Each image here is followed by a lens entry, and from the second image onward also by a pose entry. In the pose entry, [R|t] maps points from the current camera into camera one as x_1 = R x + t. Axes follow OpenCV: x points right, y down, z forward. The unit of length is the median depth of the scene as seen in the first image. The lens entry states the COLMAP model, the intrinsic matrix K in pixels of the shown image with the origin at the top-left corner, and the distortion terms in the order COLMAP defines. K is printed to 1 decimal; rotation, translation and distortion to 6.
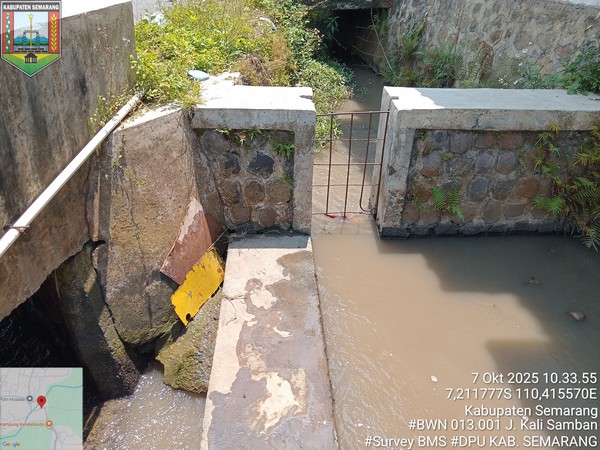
lens RADIAL K [[452.9, 0, 299.8], [0, 452.9, 229.7], [0, 0, 1]] dist [0.036187, -0.083231]
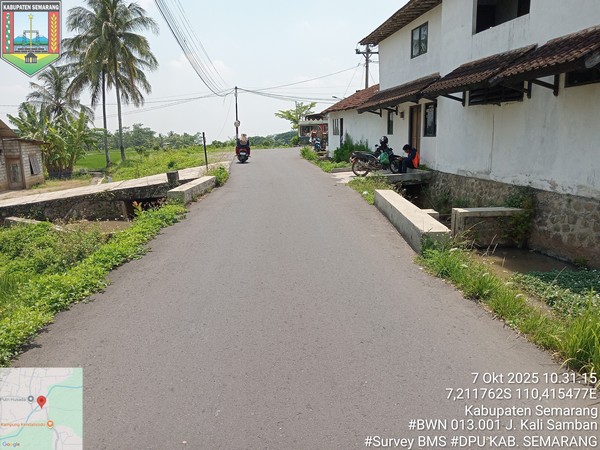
lens RADIAL K [[452.9, 0, 300.1], [0, 452.9, 223.9], [0, 0, 1]] dist [0.036187, -0.083231]
pose [[0.999322, -0.036819, -0.000478, -0.847790], [0.034457, 0.939634, -0.340441, 0.817435], [0.012984, 0.340194, 0.940266, -1.946039]]
